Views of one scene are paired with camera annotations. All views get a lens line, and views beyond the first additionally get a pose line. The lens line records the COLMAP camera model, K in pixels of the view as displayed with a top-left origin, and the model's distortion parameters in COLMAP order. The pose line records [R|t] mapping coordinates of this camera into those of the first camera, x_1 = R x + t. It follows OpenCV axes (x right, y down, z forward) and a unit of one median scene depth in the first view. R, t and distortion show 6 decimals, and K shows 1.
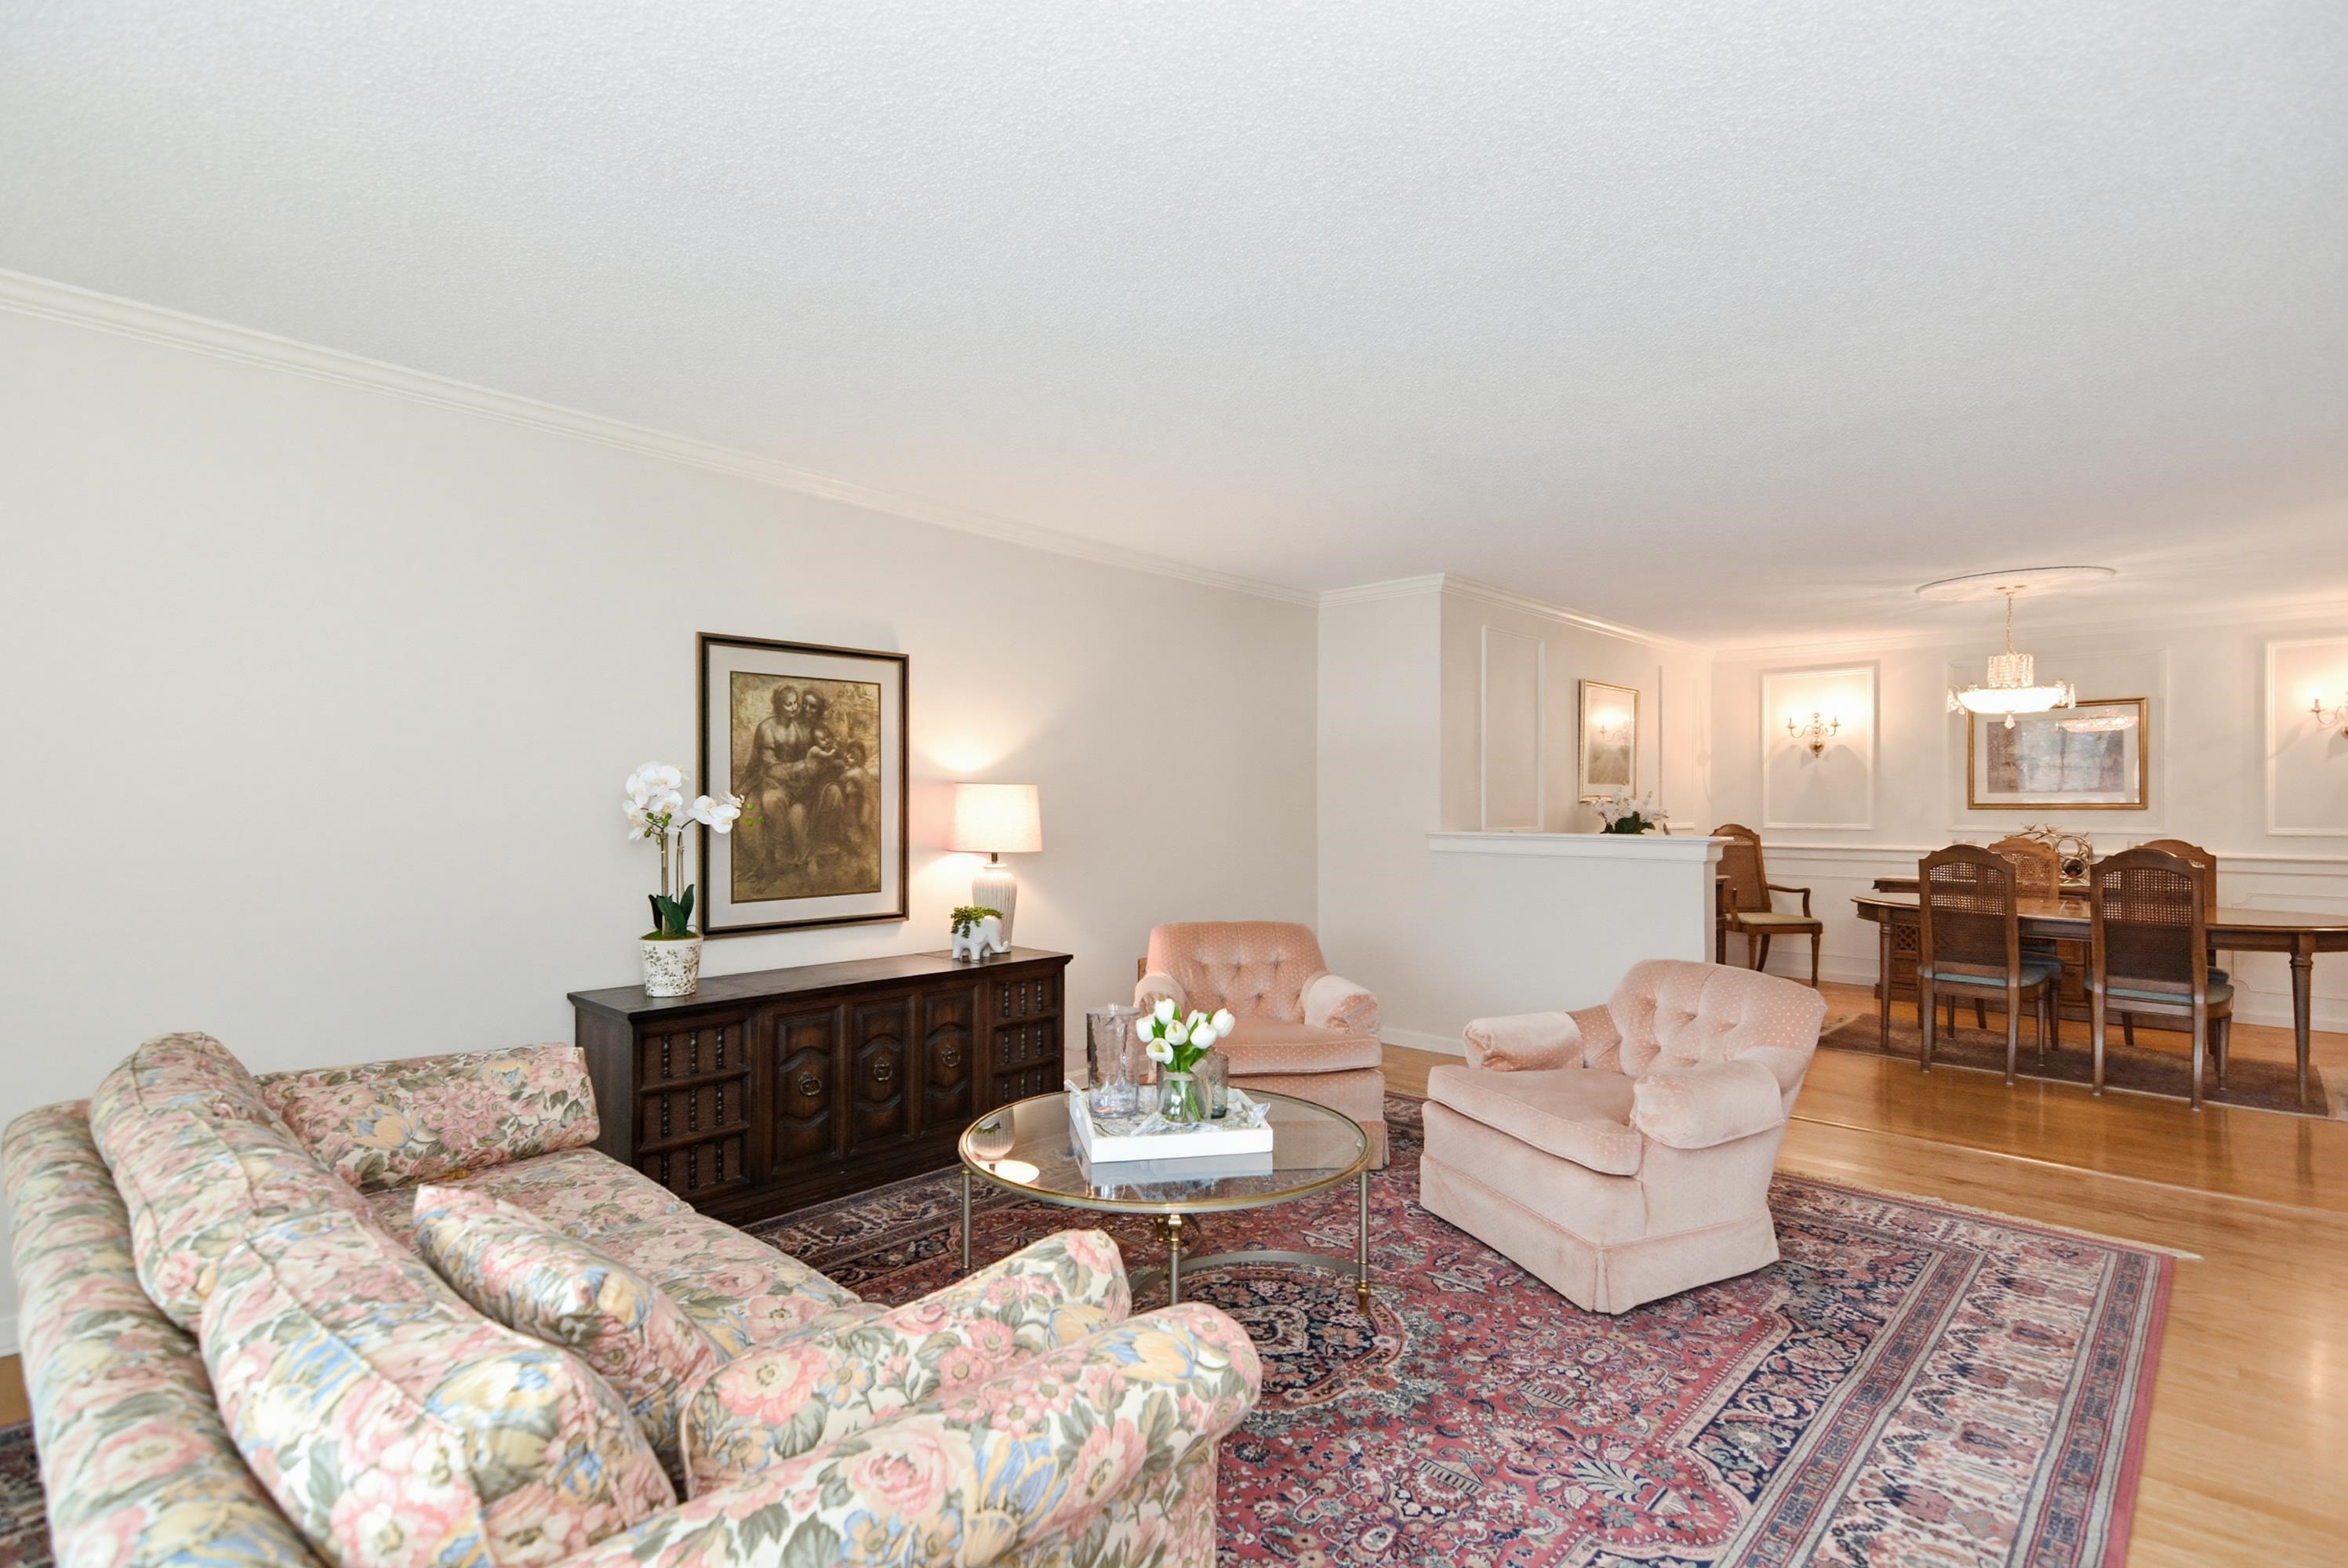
lens RADIAL K [[1134.4, 0, 1174.8], [0, 1134.4, 791.9], [0, 0, 1]] dist [0.004472, -0.000152]
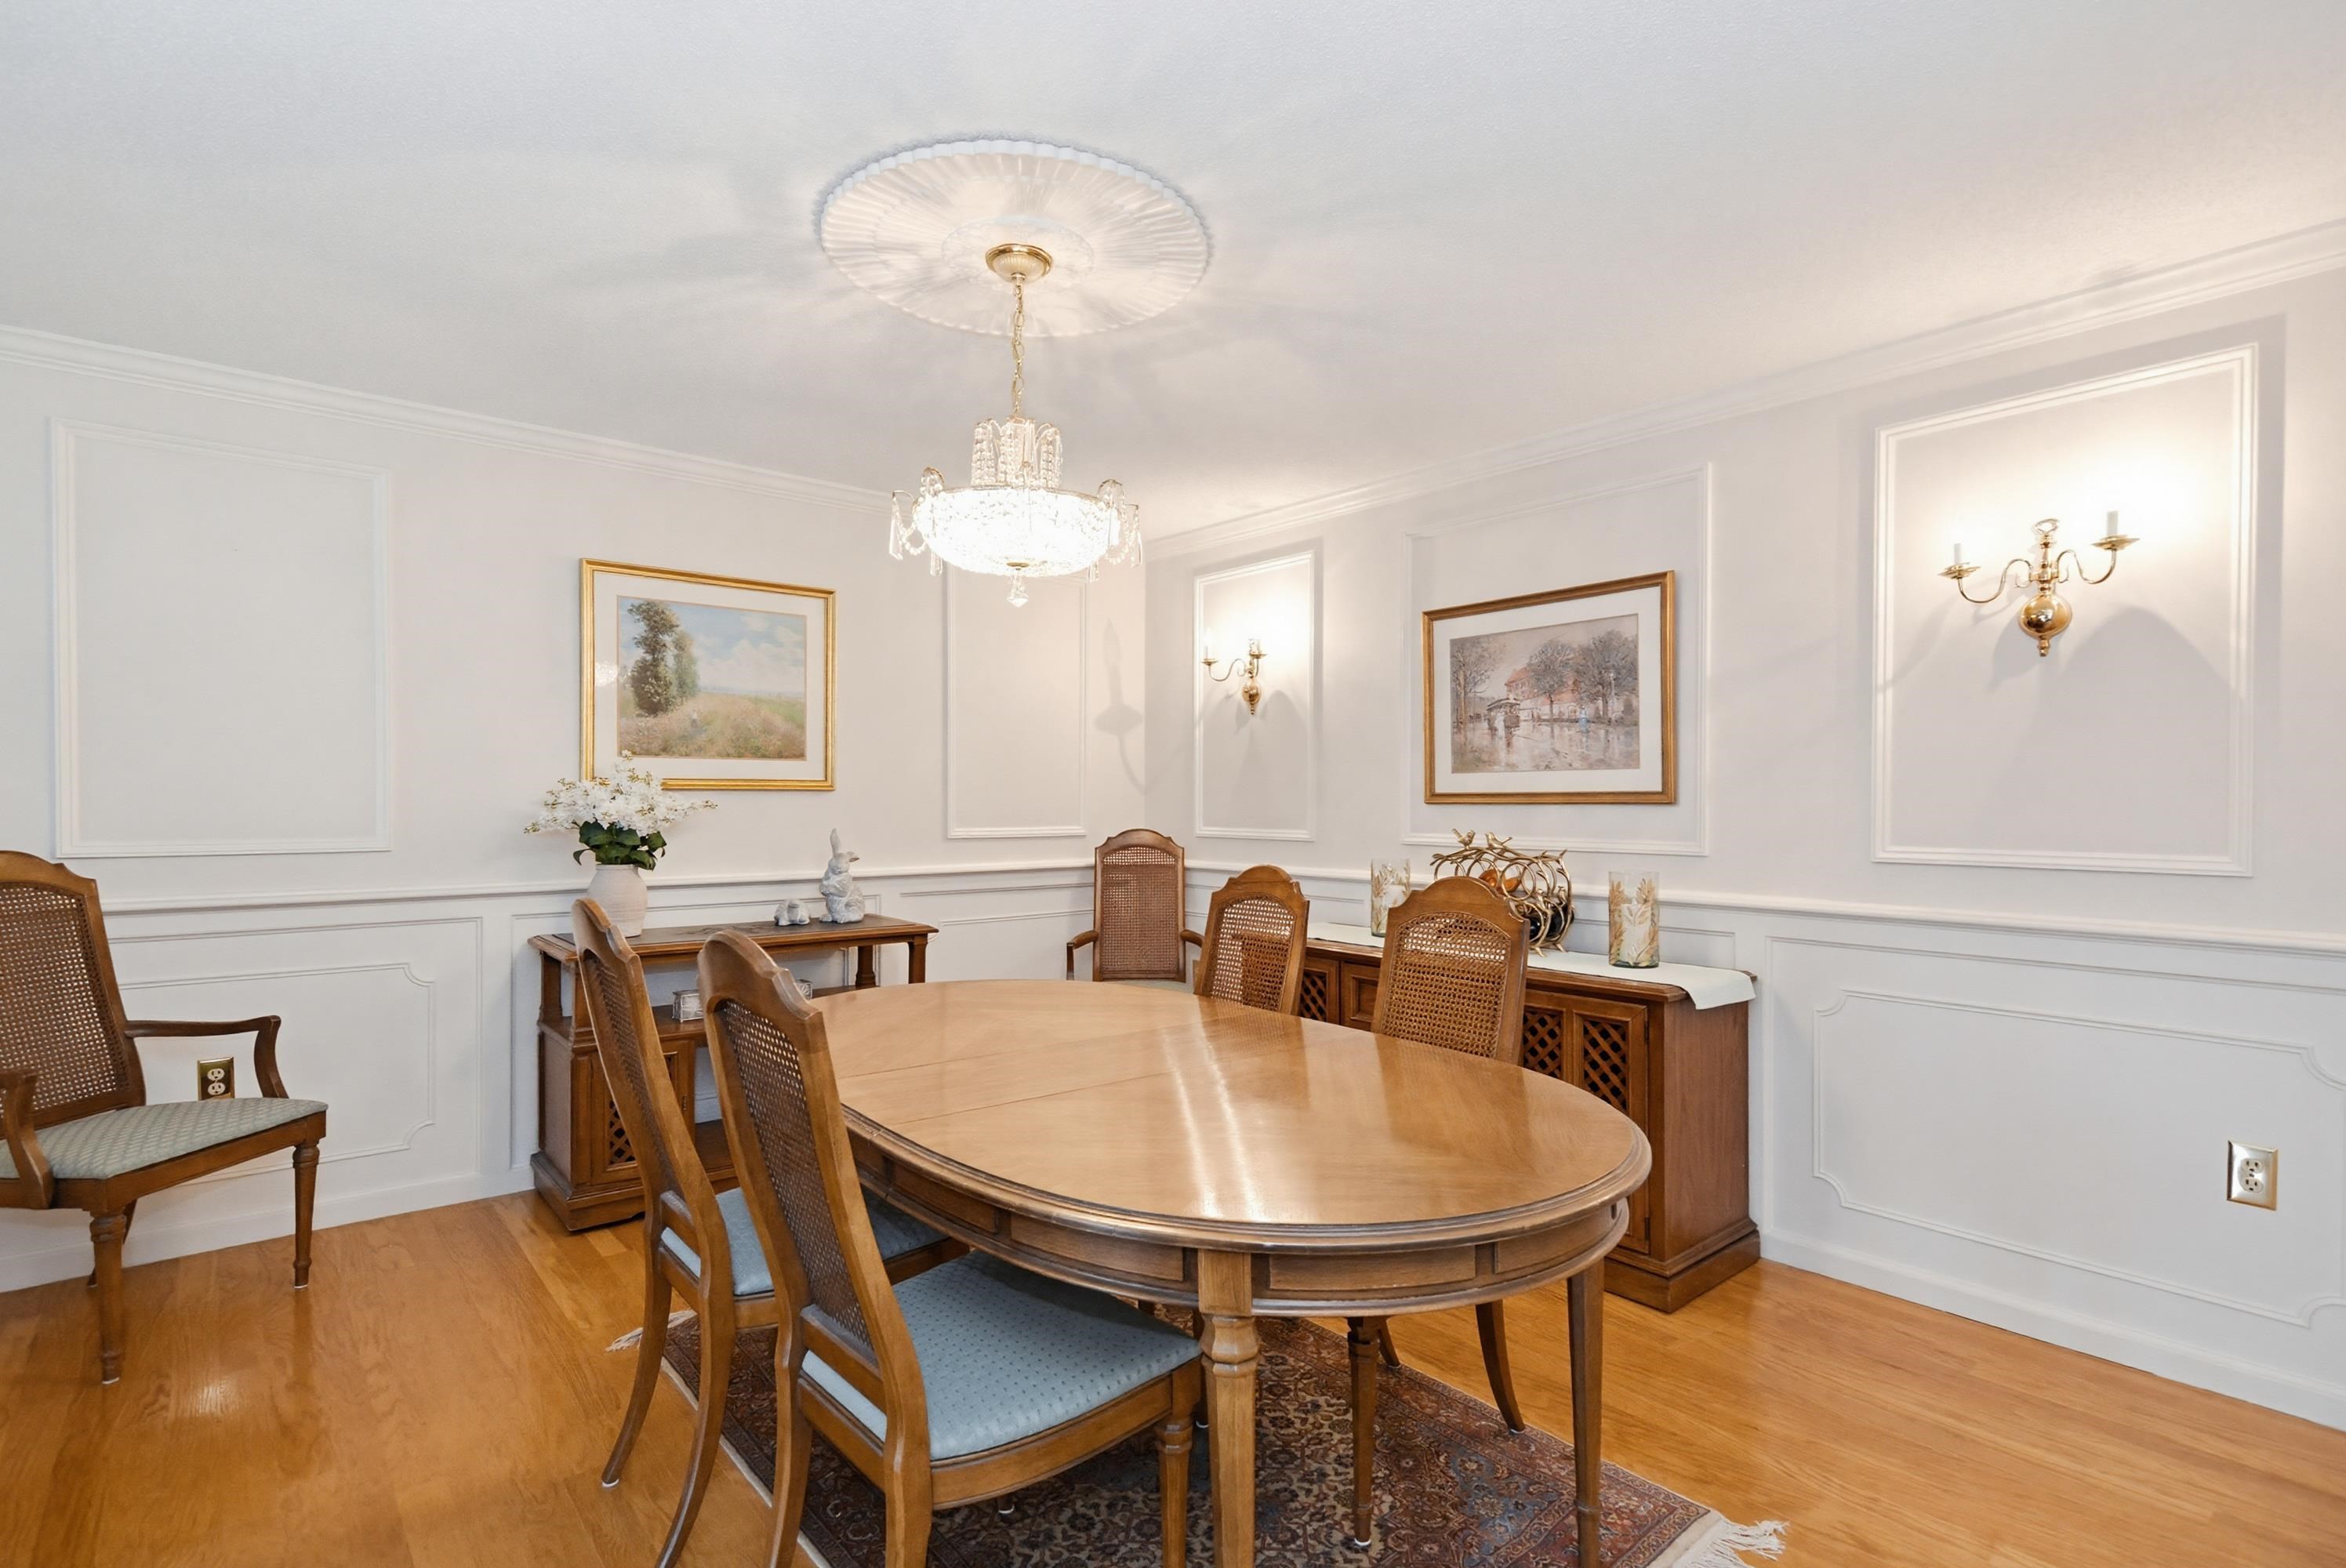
lens RADIAL K [[1133.6, 0, 1173.8], [0, 1133.6, 788.1], [0, 0, 1]] dist [0.004472, -0.000152]
pose [[0.996120, -0.003998, -0.087920, 0.659943], [0.004191, 0.999989, 0.002008, 0.006413], [0.087911, -0.002368, 0.996126, 0.487230]]
